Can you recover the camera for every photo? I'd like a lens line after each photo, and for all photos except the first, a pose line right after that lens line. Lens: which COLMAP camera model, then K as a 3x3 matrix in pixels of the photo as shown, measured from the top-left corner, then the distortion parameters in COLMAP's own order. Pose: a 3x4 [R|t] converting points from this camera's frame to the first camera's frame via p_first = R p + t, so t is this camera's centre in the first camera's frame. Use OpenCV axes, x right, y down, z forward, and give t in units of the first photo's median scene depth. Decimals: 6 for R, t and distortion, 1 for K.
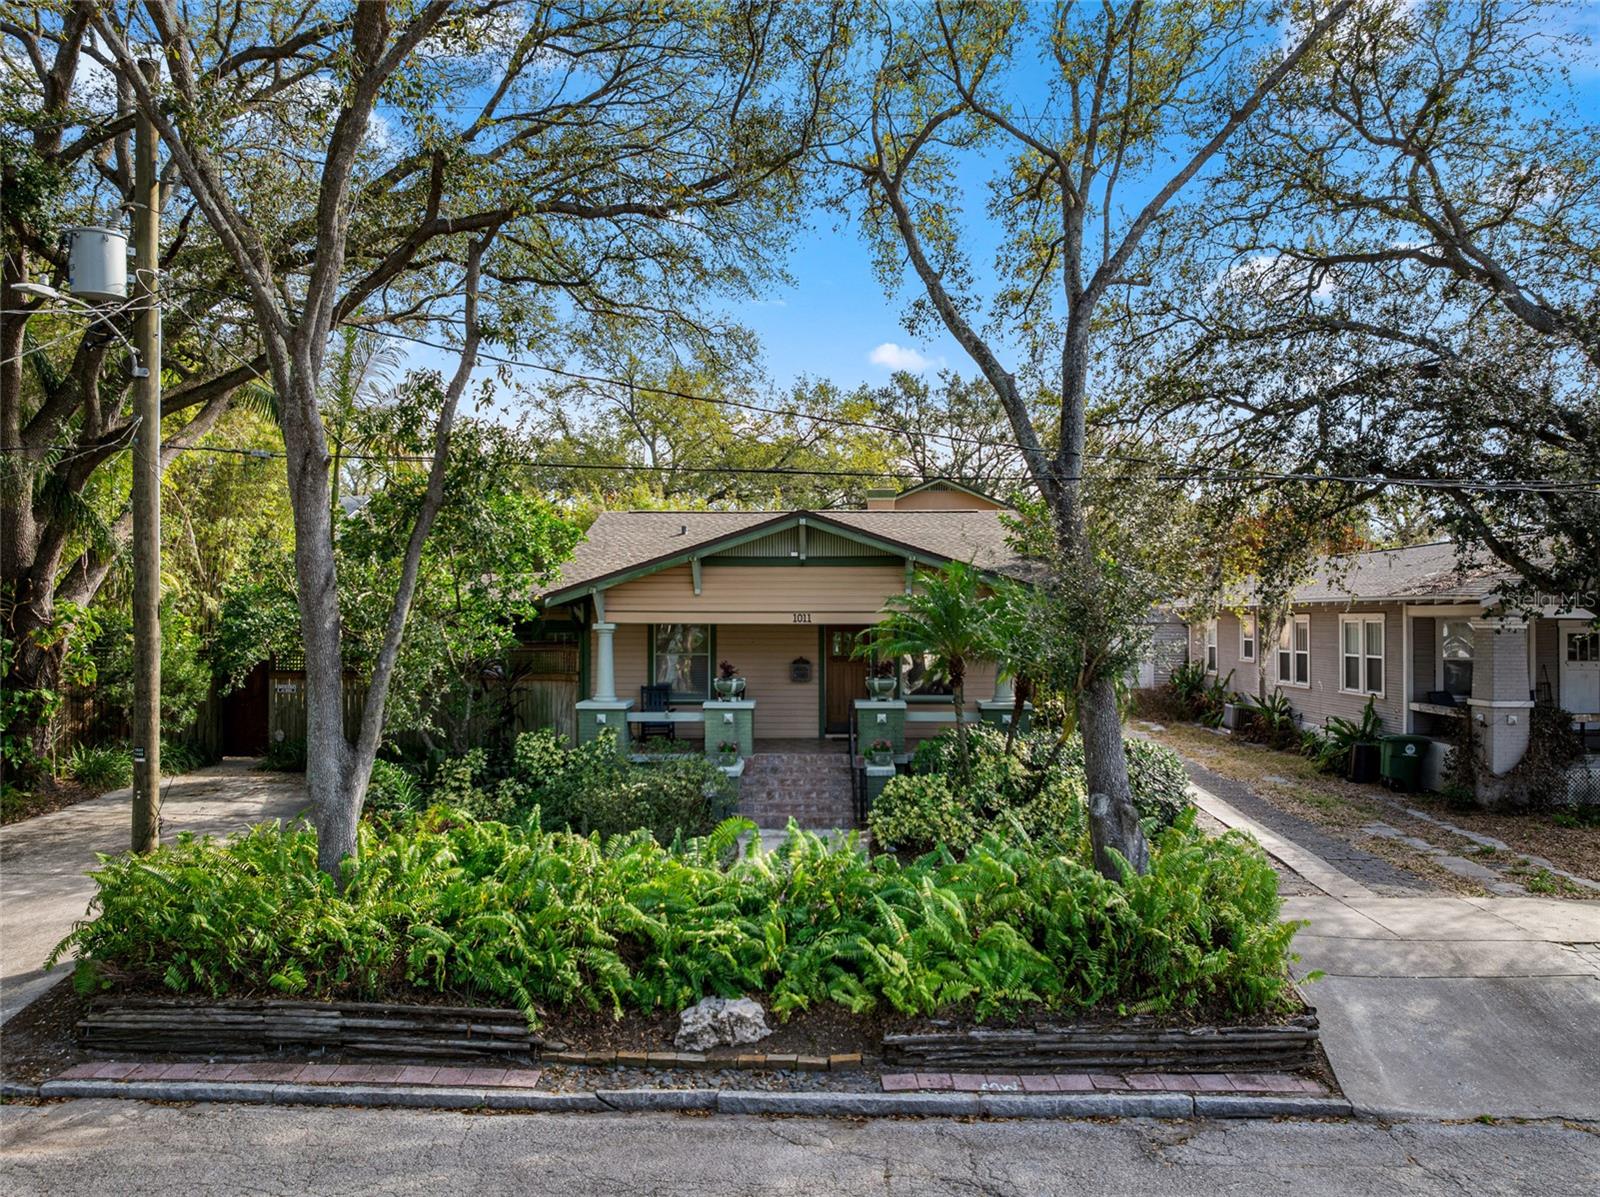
lens RADIAL K [[1151.8, 0, 800.9], [0, 1151.8, 591.5], [0, 0, 1]] dist [-0.020338, -0.010555]
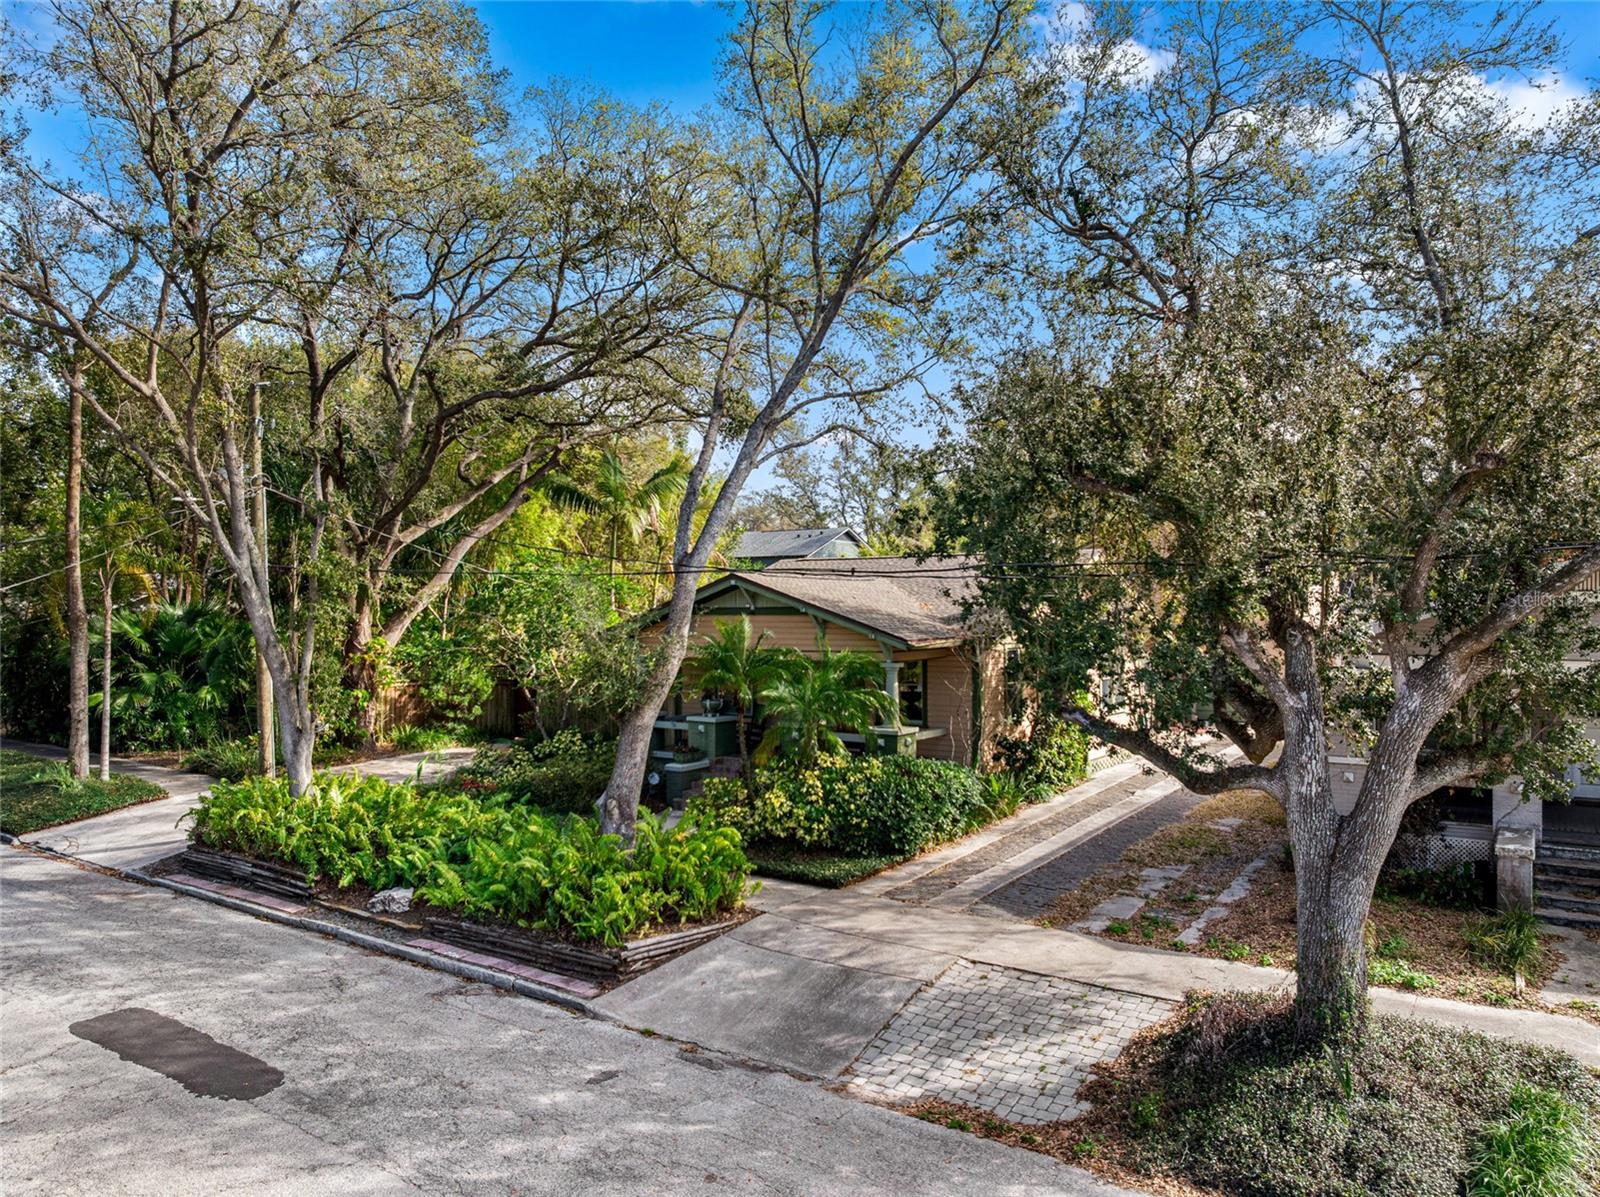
lens RADIAL K [[1151.8, 0, 797.3], [0, 1151.8, 602.7], [0, 0, 1]] dist [-0.020338, -0.010555]
pose [[0.836140, 0.004200, -0.548500, 0.864408], [-0.010169, 0.999918, -0.007846, -0.035014], [0.548421, 0.012138, 0.836114, -0.058114]]
